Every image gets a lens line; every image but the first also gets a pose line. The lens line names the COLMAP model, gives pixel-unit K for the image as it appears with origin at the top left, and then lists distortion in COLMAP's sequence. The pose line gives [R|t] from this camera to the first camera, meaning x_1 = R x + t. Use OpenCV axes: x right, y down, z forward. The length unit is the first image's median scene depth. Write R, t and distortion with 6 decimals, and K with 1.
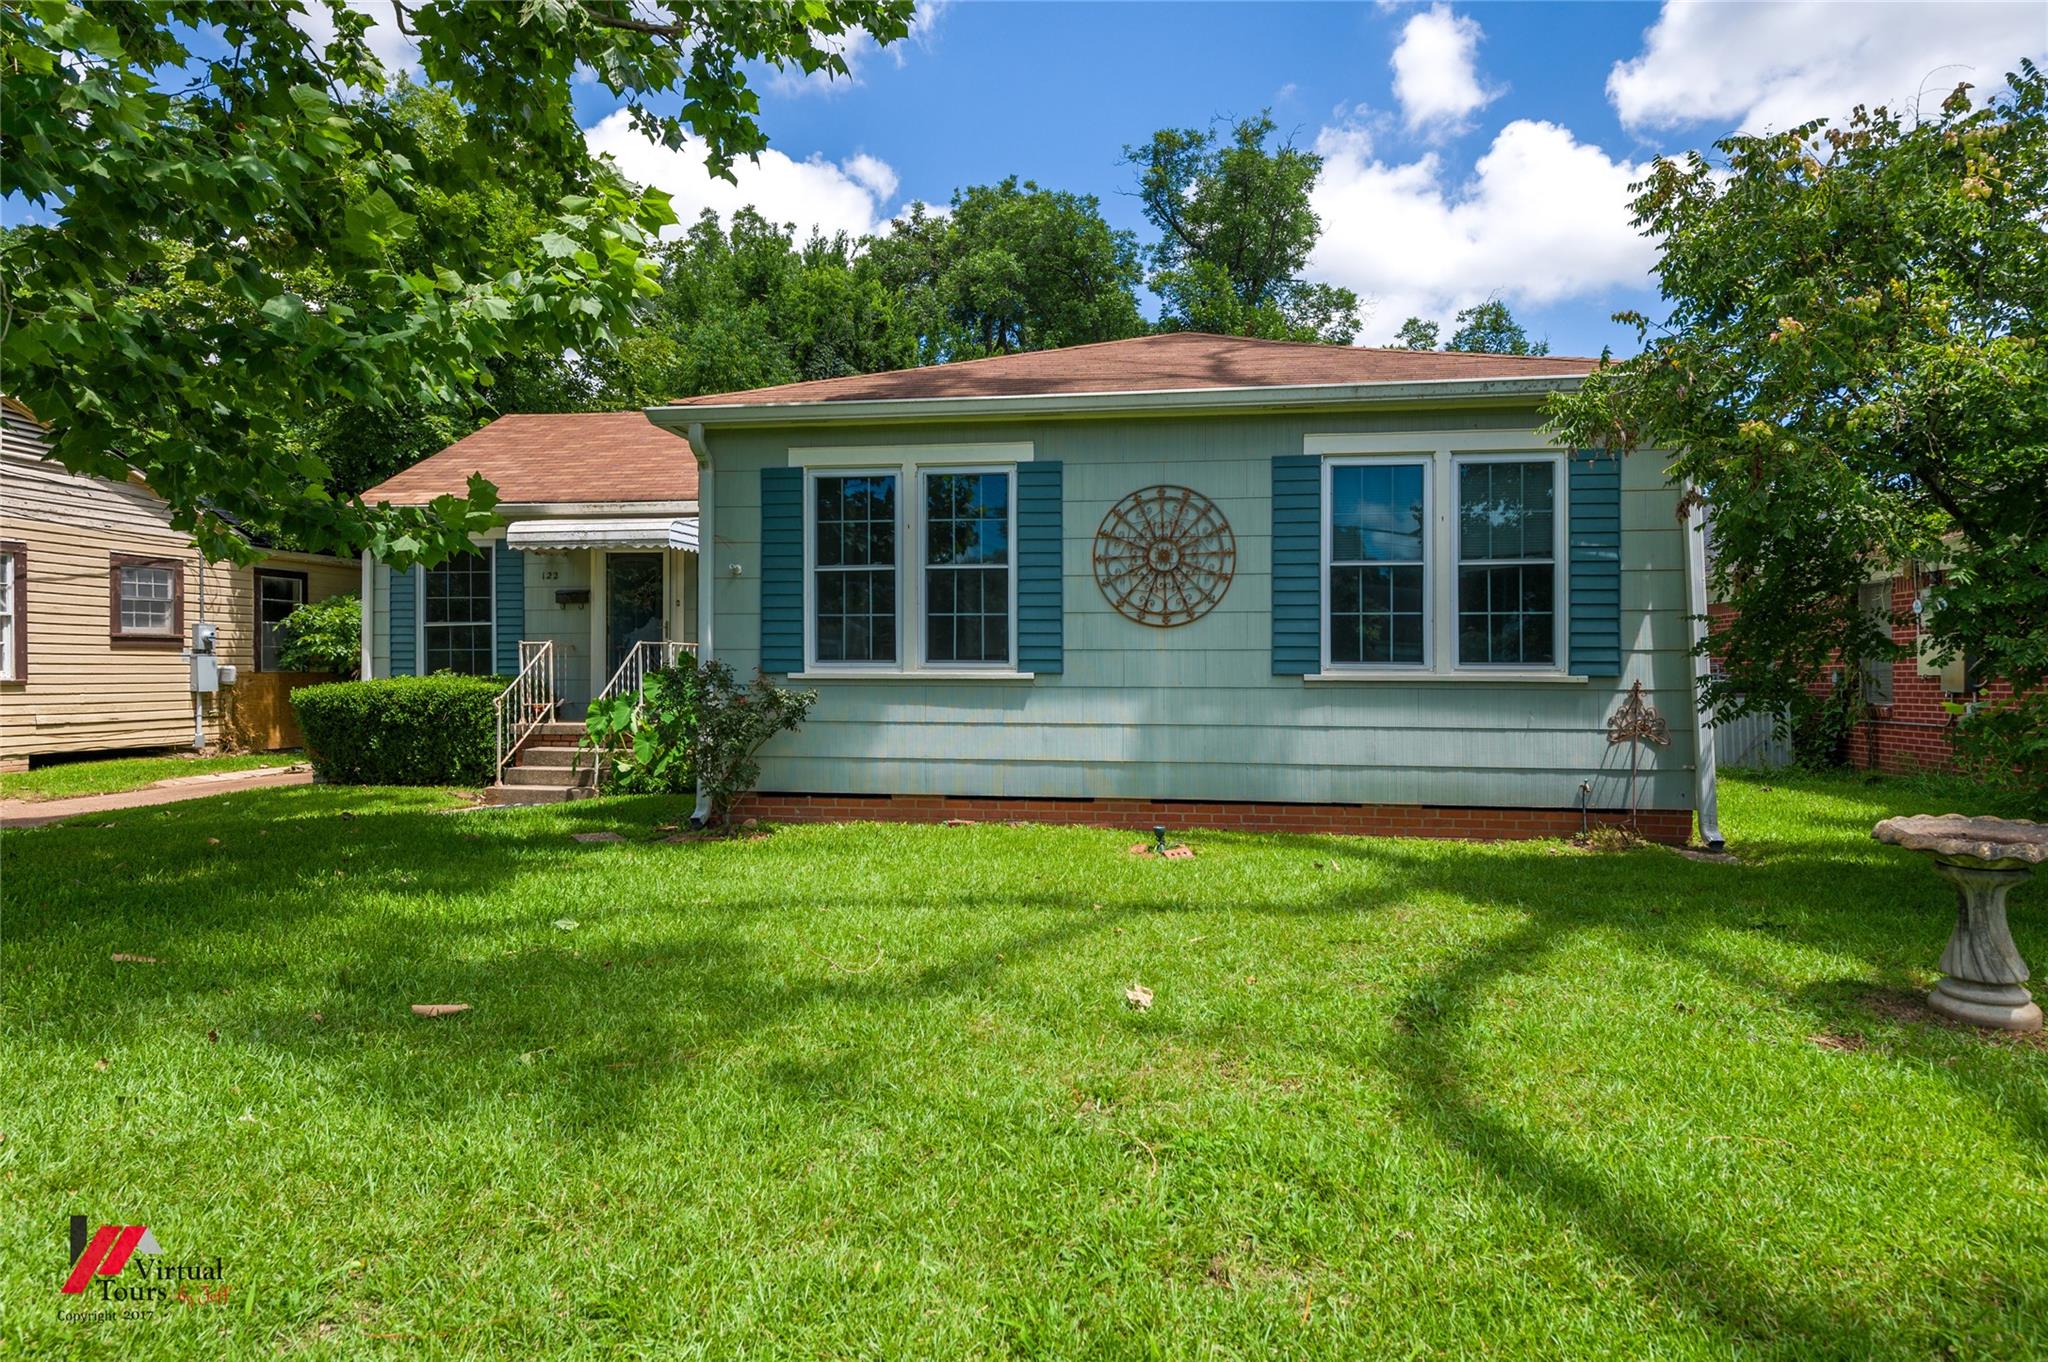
lens RADIAL K [[1180.4, 0, 1092.6], [0, 1180.4, 663.8], [0, 0, 1]] dist [-0.000792, -0.000814]
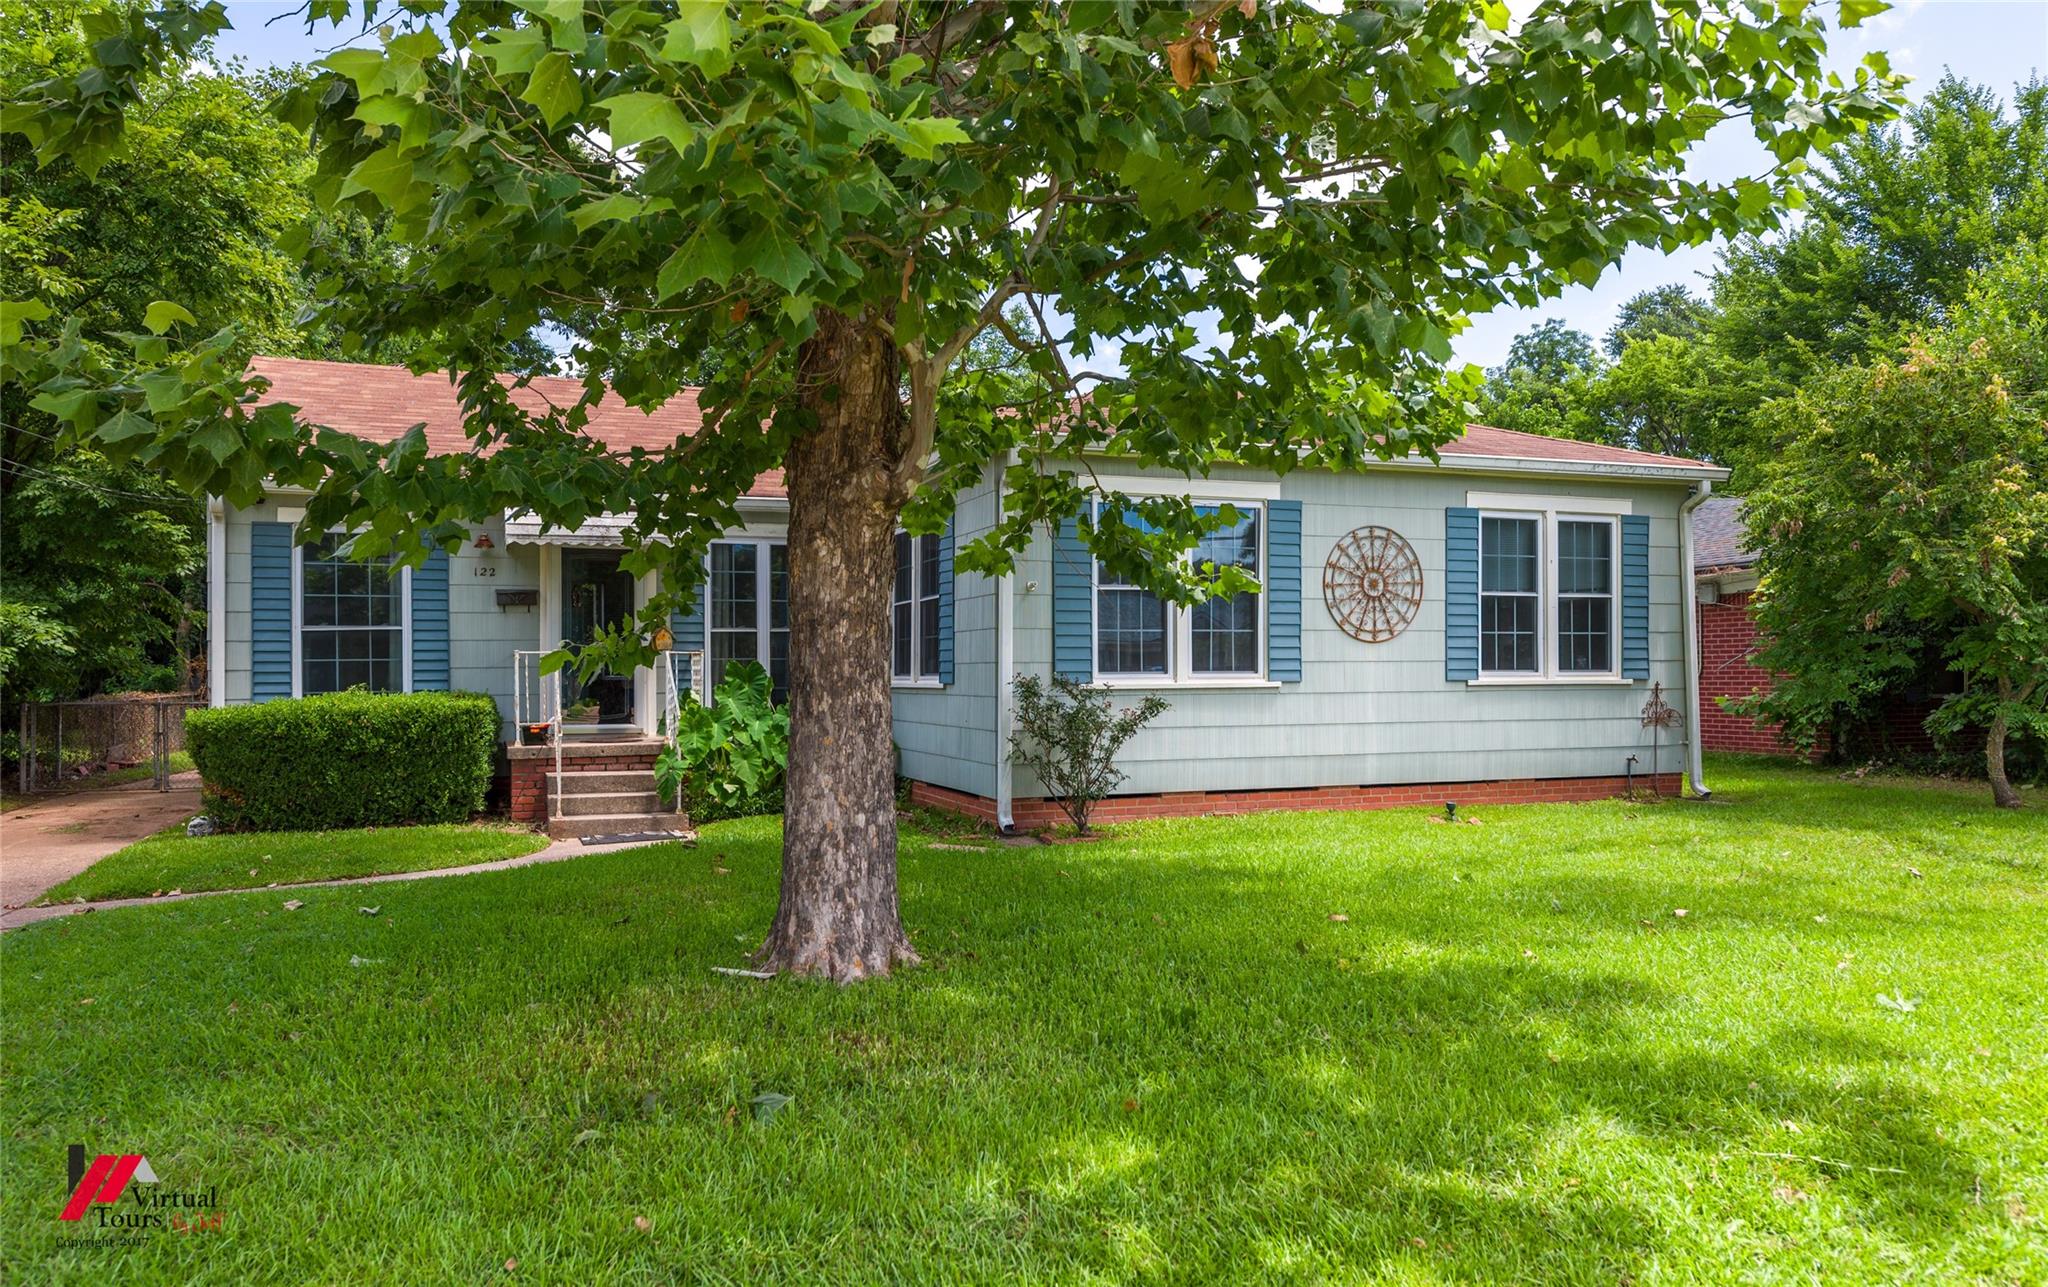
lens RADIAL K [[1360.1, 0, 1014.6], [0, 1360.1, 640.0], [0, 0, 1]] dist [0.003998, 0.000831]
pose [[0.880151, 0.002614, 0.474686, -0.908241], [0.005403, 0.999865, -0.015525, -0.013335], [-0.474662, 0.016229, 0.880018, -0.058298]]
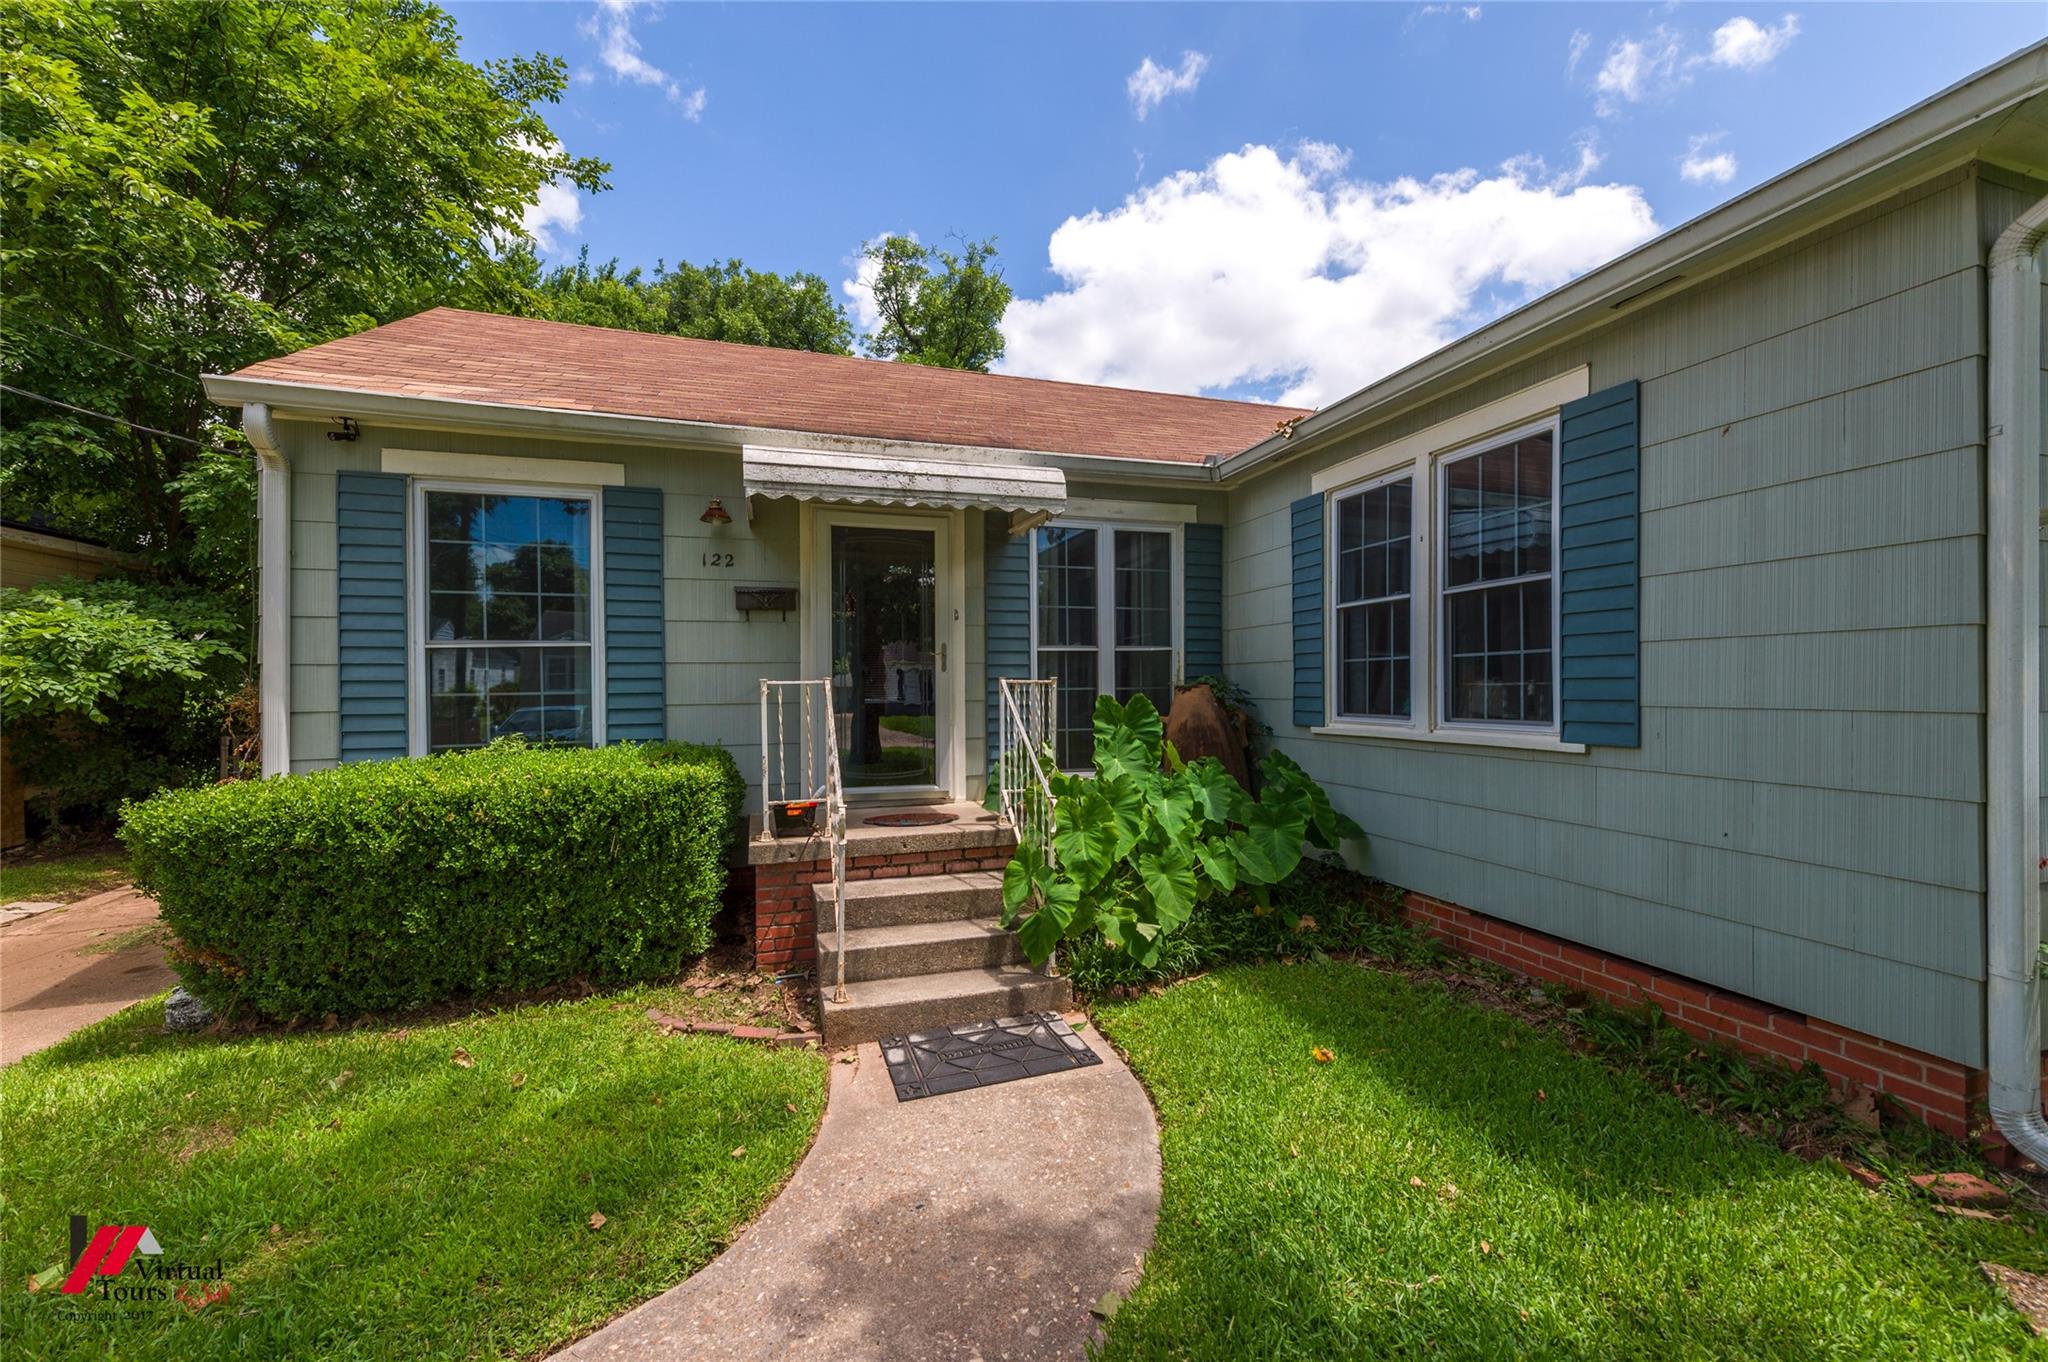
lens RADIAL K [[808.6, 0, 1036.7], [0, 808.6, 681.1], [0, 0, 1]] dist [0.005692, -0.001109]
pose [[0.899731, -0.006369, 0.436399, -0.758566], [0.005886, 0.999980, 0.002459, -0.026456], [-0.436406, 0.000356, 0.899750, 0.908037]]
